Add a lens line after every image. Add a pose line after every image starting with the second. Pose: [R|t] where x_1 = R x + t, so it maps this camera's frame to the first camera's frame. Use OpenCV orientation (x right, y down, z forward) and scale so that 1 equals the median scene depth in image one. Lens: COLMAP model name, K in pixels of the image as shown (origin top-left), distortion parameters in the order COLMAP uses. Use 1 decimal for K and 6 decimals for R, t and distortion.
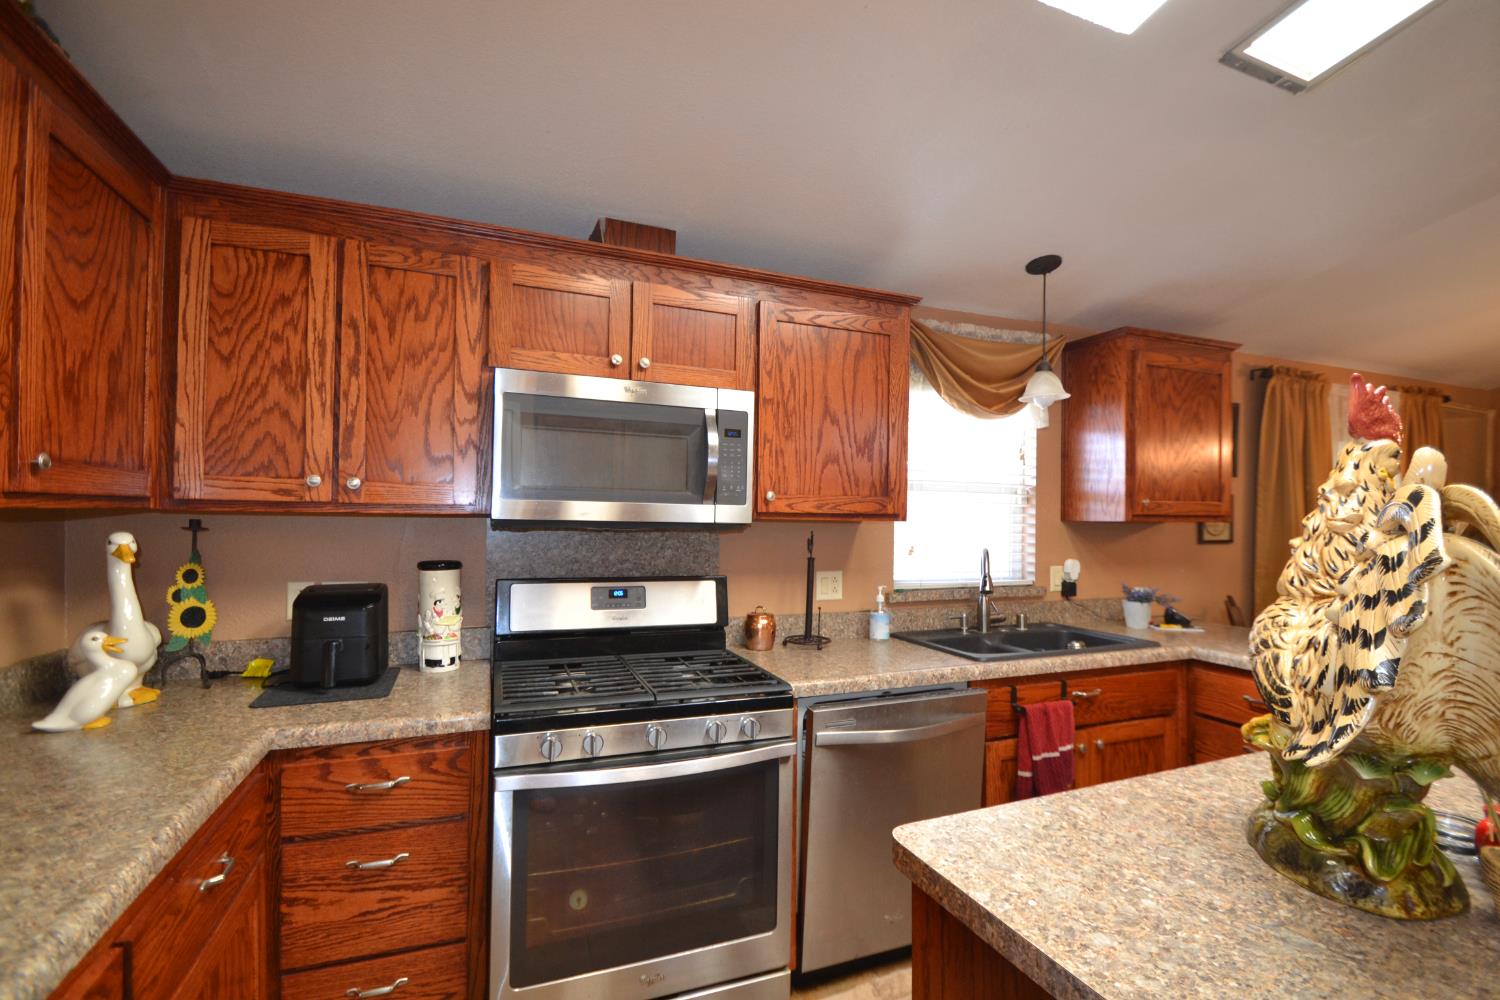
lens RADIAL K [[671.6, 0, 749.1], [0, 671.6, 509.7], [0, 0, 1]] dist [0.018088, -0.017205]
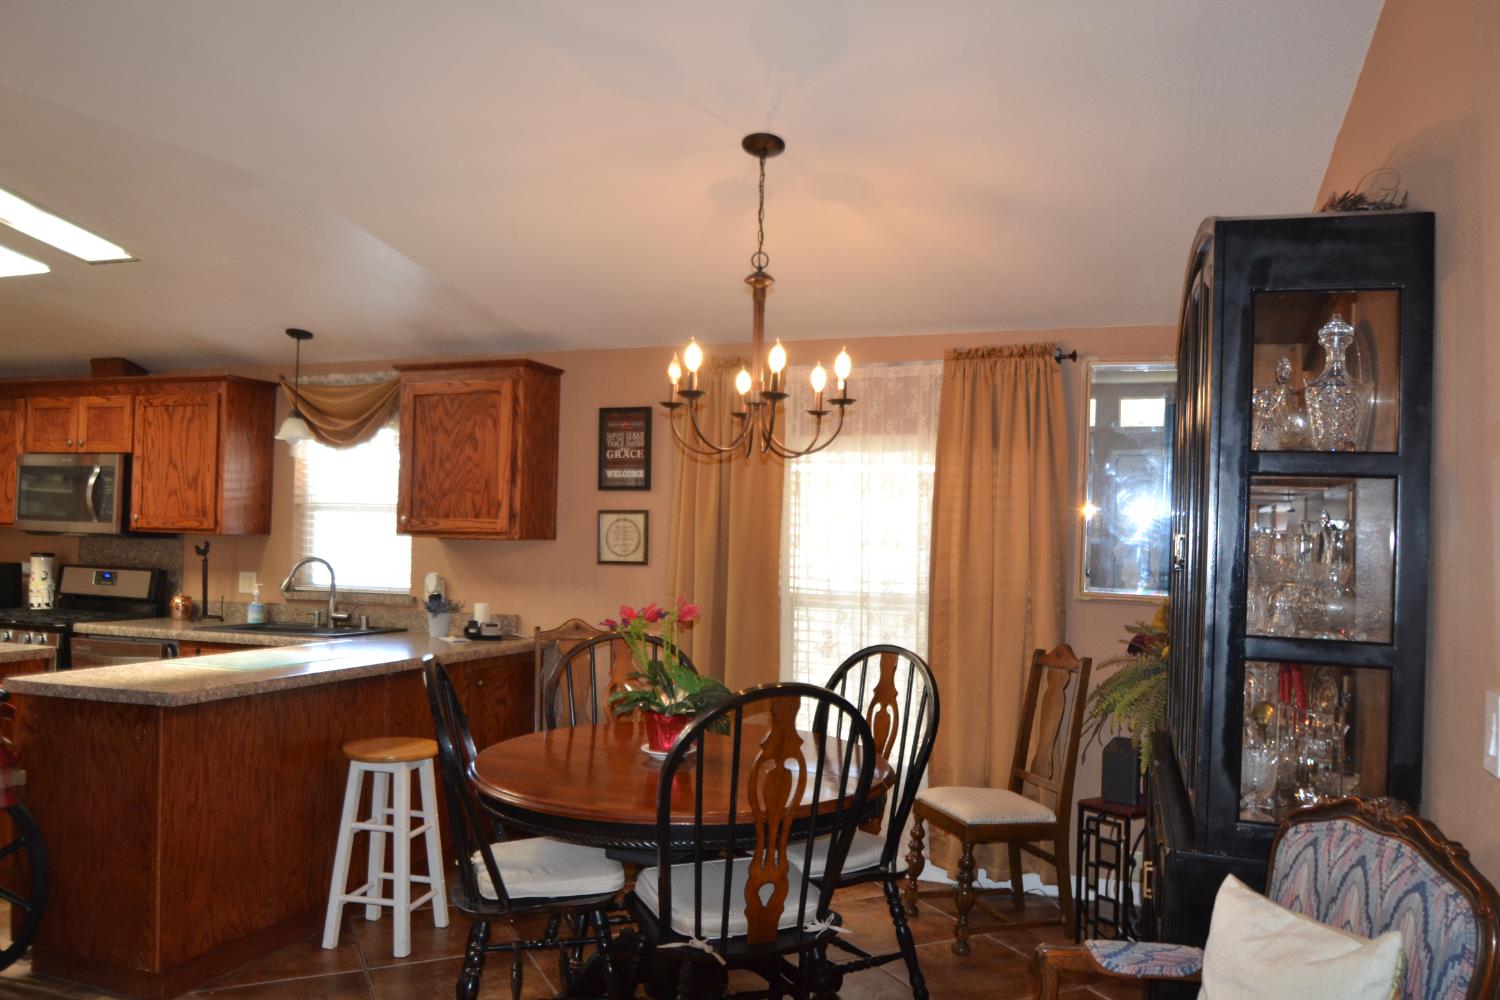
lens RADIAL K [[1074.2, 0, 754.4], [0, 1074.2, 501.7], [0, 0, 1]] dist [-0.031502, 0.002807]
pose [[0.753367, -0.016208, -0.657400, 2.637680], [-0.004528, 0.999545, -0.029833, 0.011457], [0.657585, 0.025452, 0.752951, 0.059150]]
